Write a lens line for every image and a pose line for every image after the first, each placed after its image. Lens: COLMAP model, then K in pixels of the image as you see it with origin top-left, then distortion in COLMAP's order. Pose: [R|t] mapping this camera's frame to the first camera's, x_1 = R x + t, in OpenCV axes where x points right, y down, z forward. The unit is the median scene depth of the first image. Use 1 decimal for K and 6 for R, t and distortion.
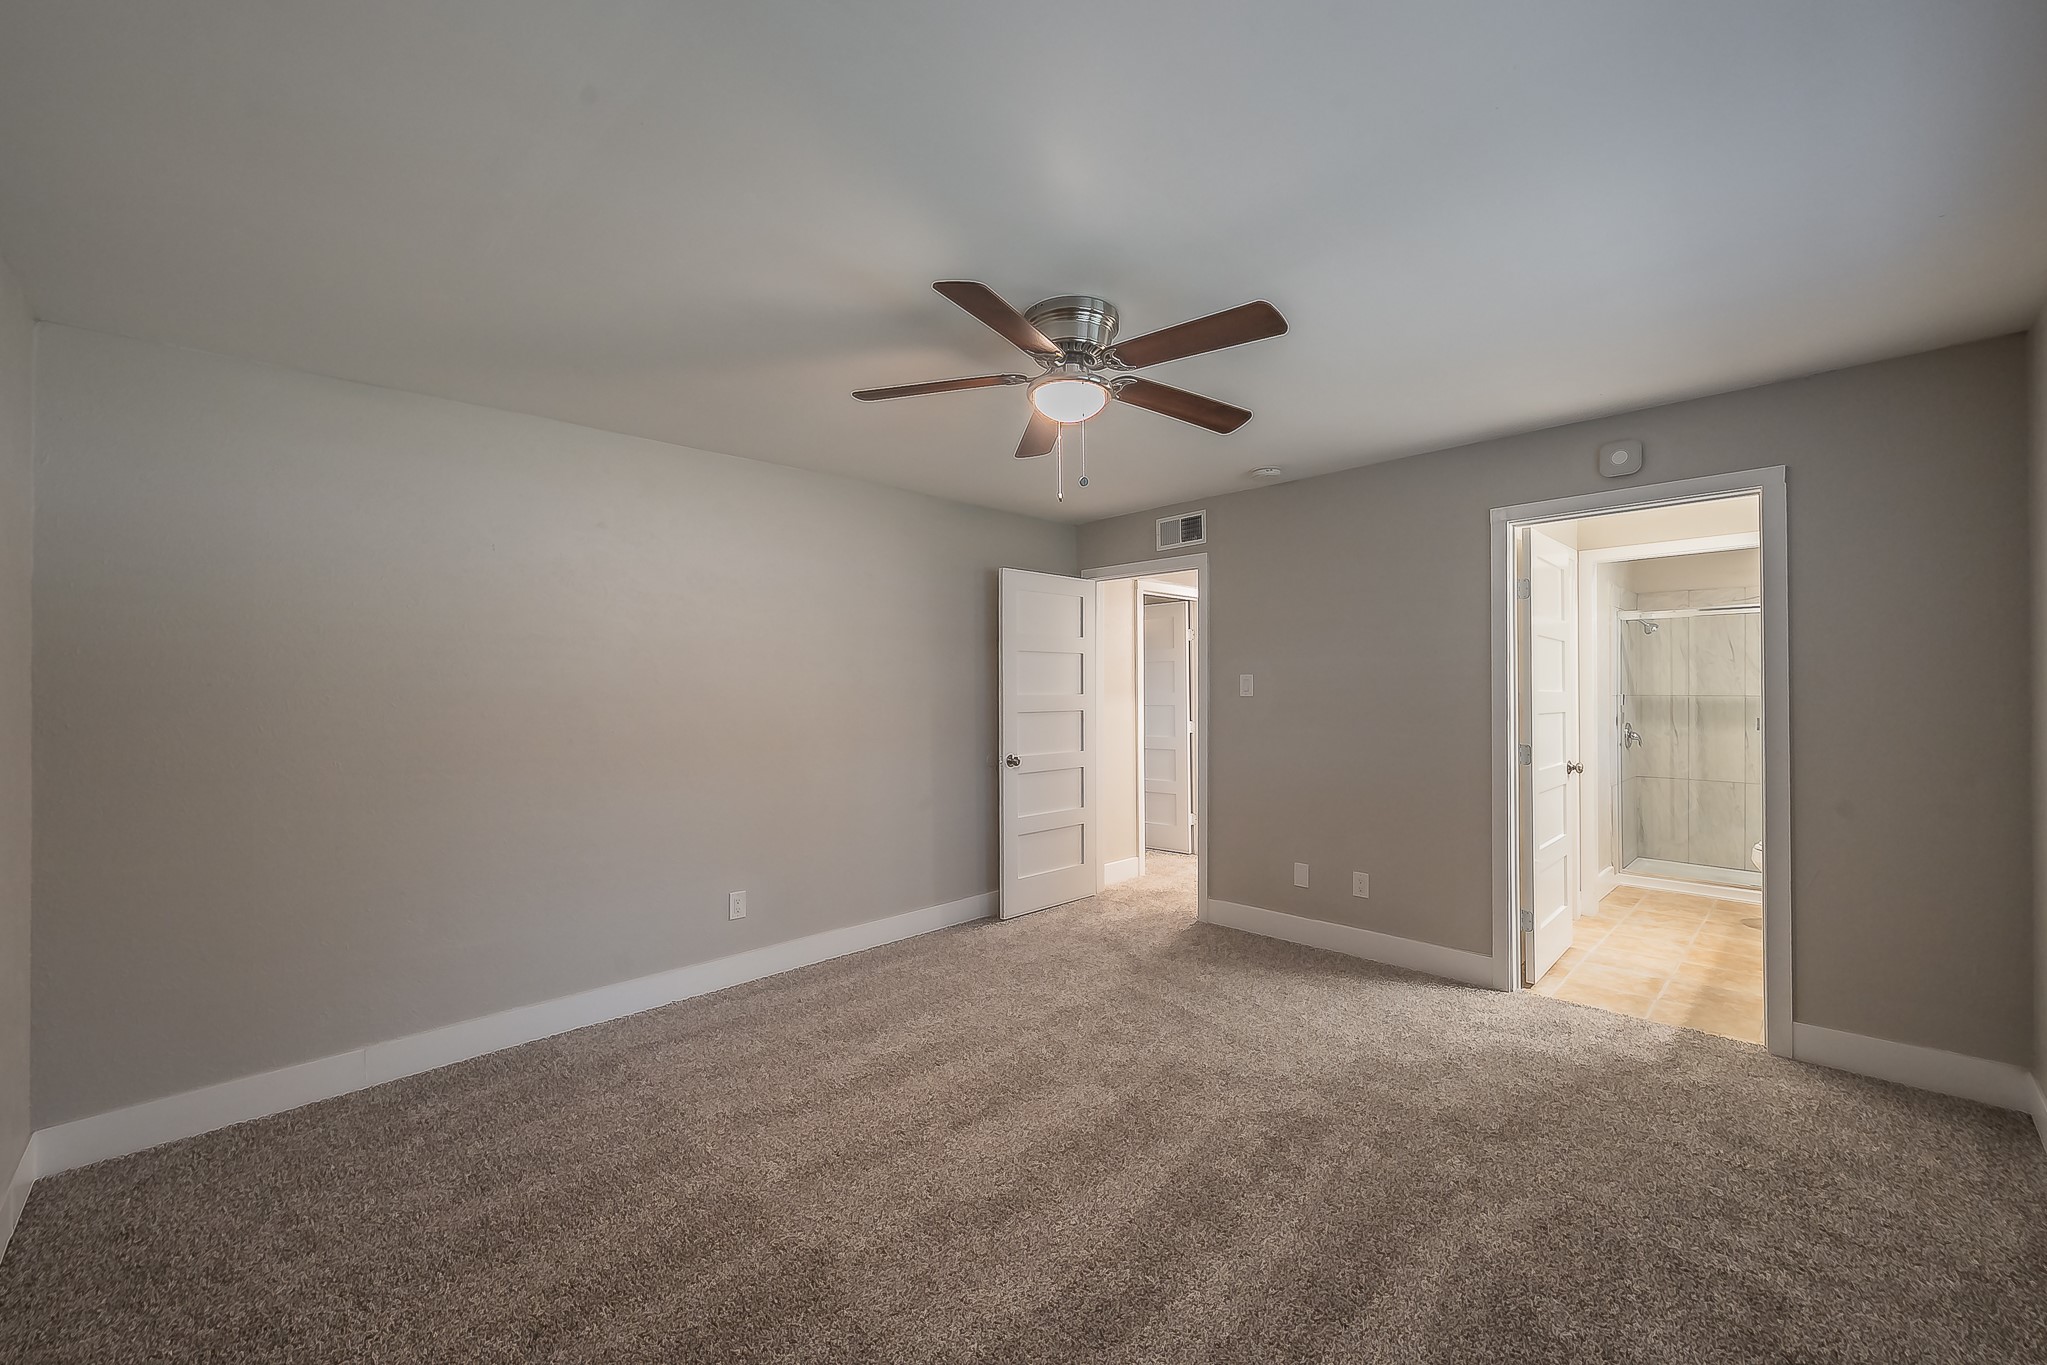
lens RADIAL K [[825.5, 0, 1023.5], [0, 825.5, 682.5], [0, 0, 1]] dist [0.003233, 0.000278]
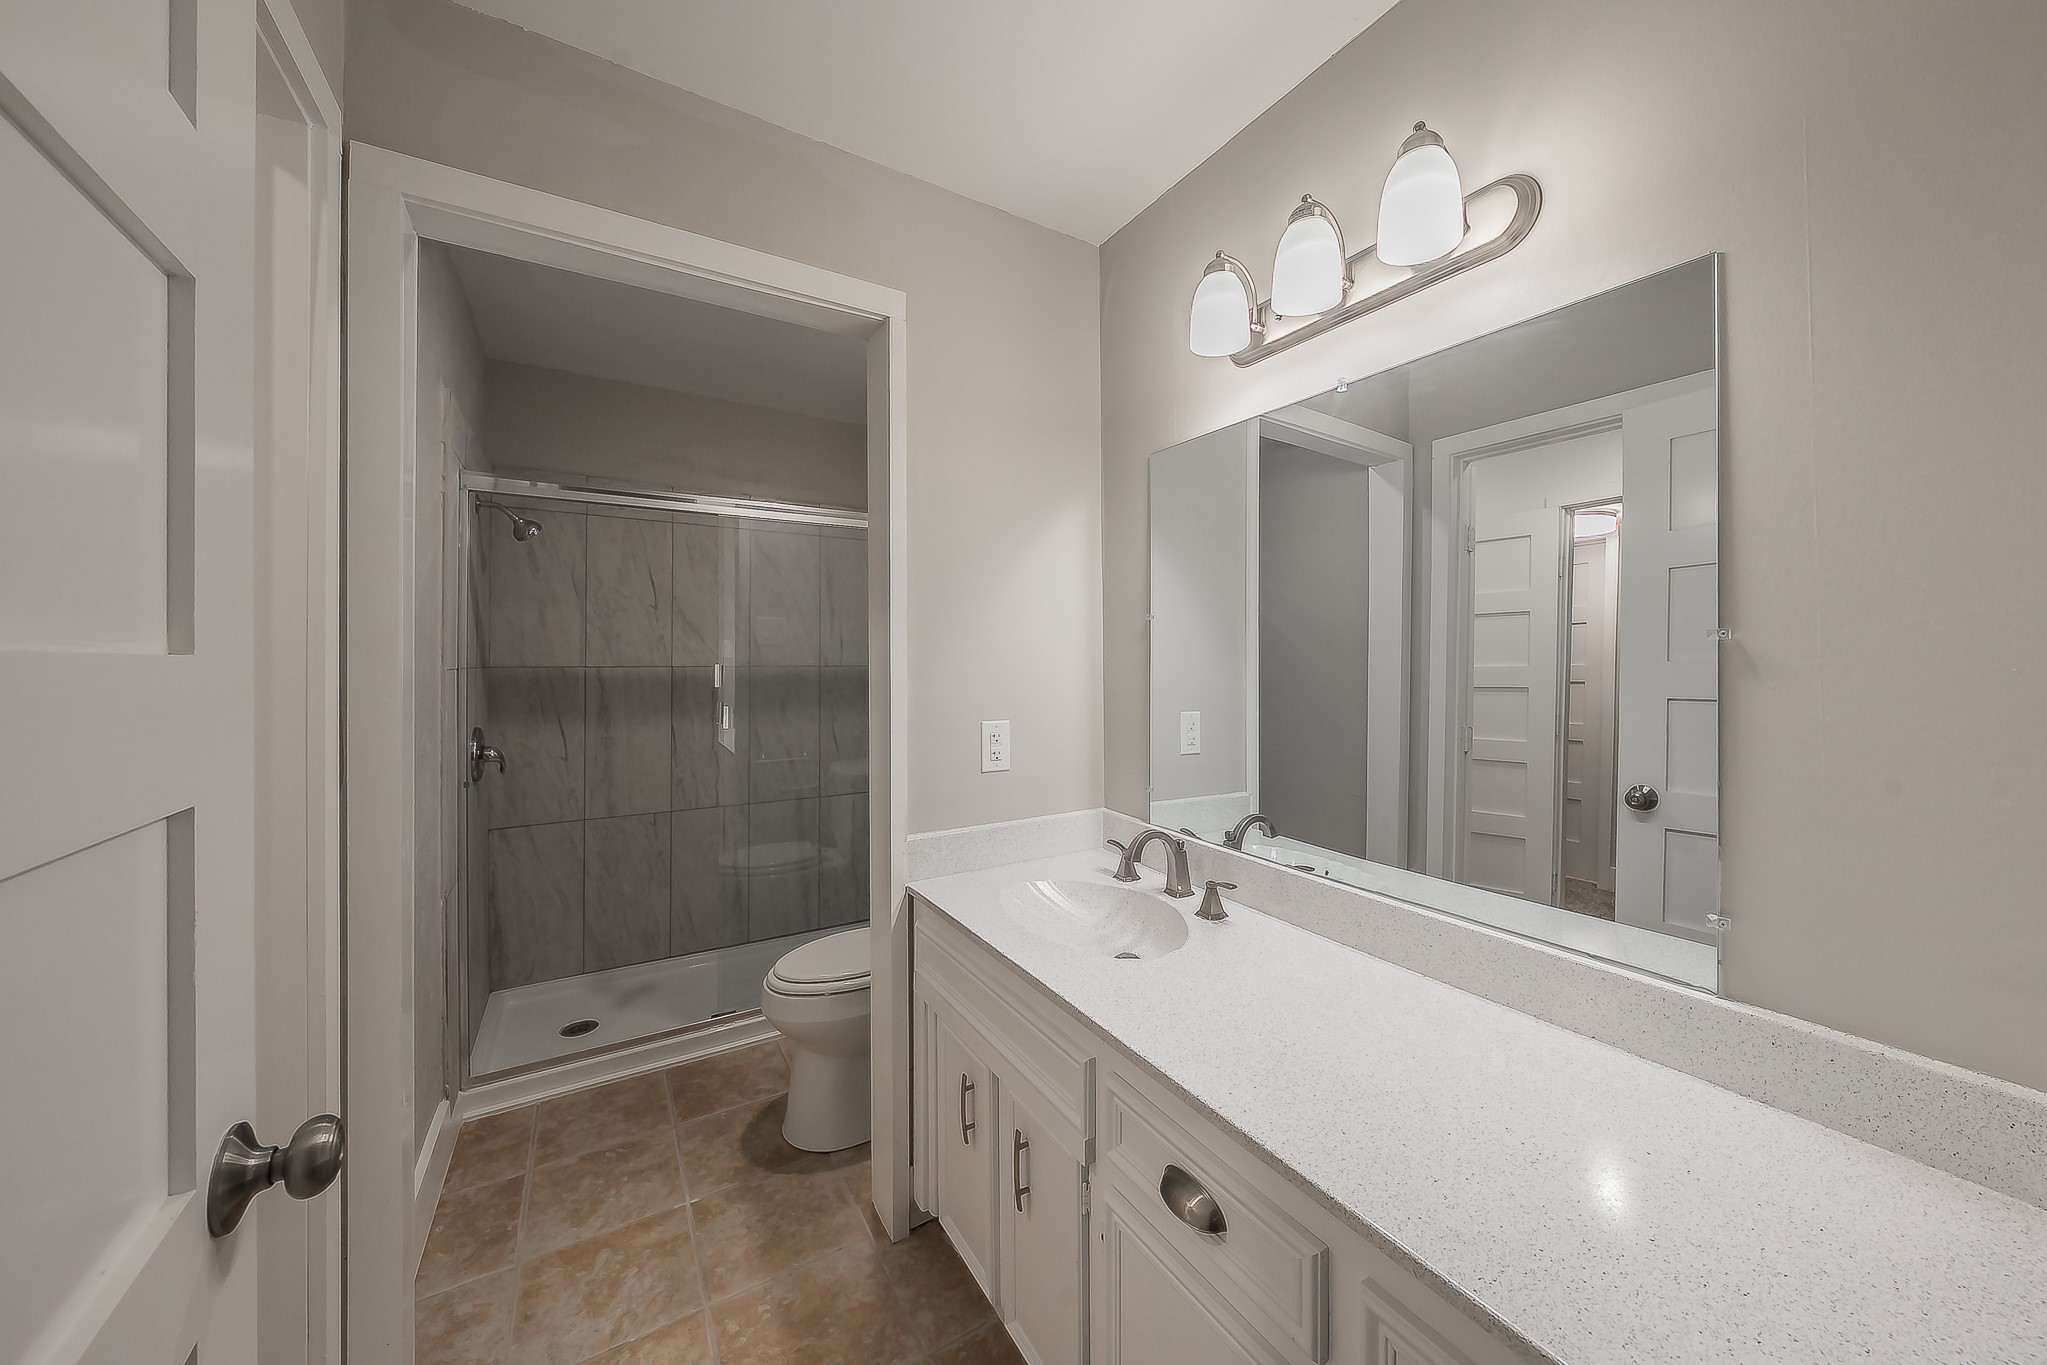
lens RADIAL K [[707.1, 0, 1023.5], [0, 707.1, 682.5], [0, 0, 1]] dist [-0.000071, 0.000013]
pose [[0.229900, -0.025867, 0.972870, 0.661247], [-0.014515, 0.999444, 0.030004, 0.013635], [-0.973106, -0.021019, 0.229397, 0.965473]]
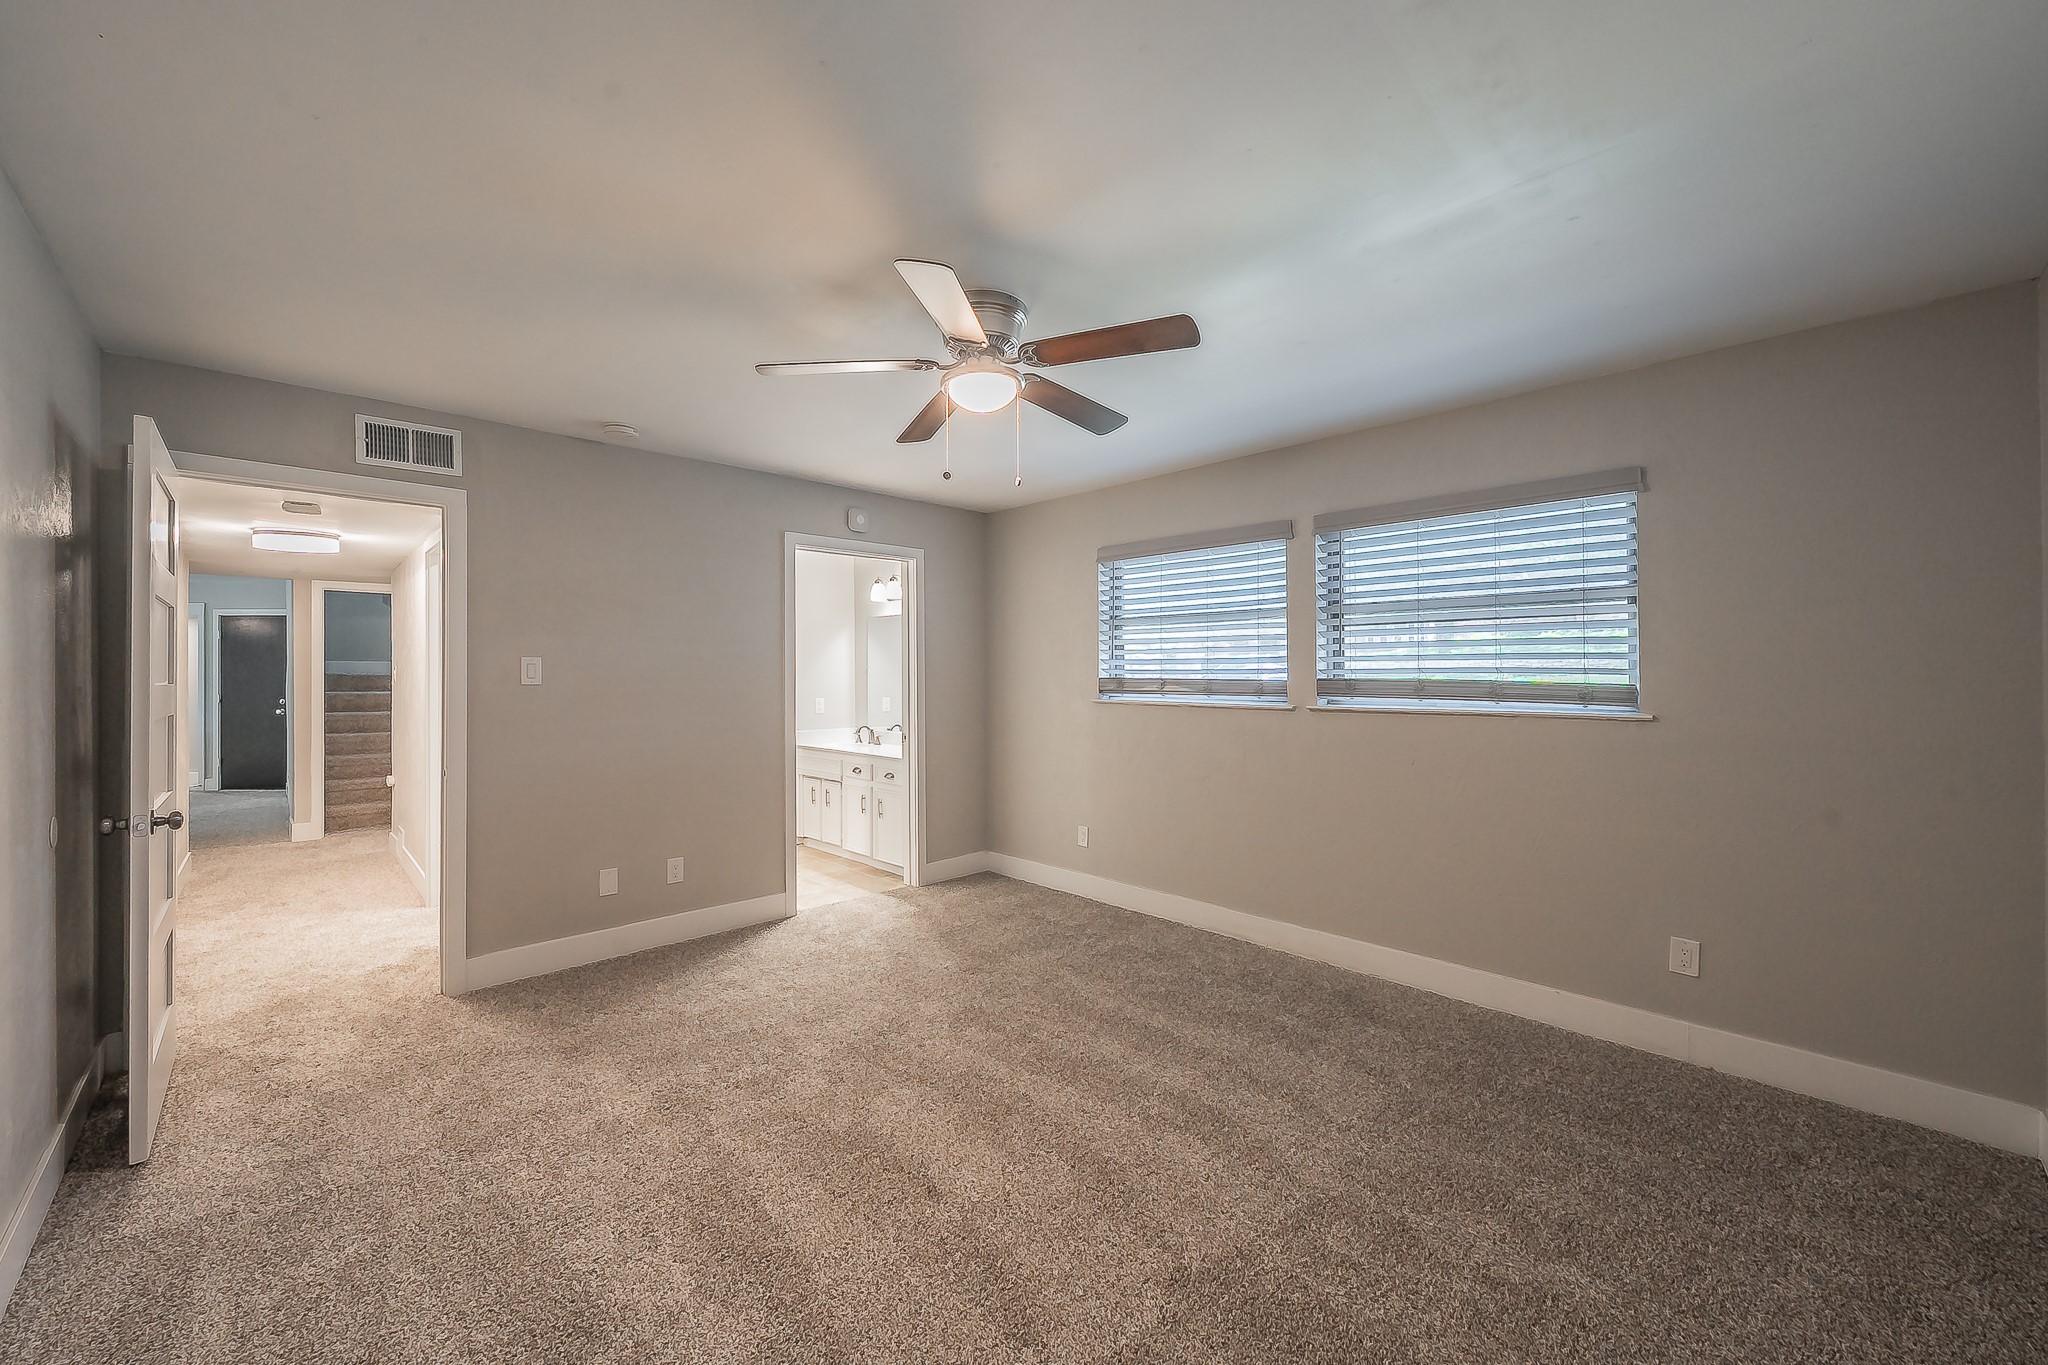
lens RADIAL K [[797.9, 0, 1026.1], [0, 797.9, 671.0], [0, 0, 1]] dist [0.032468, 0.000023]
pose [[0.004772, 0.004161, 0.999980, -0.637441], [-0.012561, 0.999913, -0.004100, 0.000187], [-0.999910, -0.012541, 0.004823, 0.631270]]
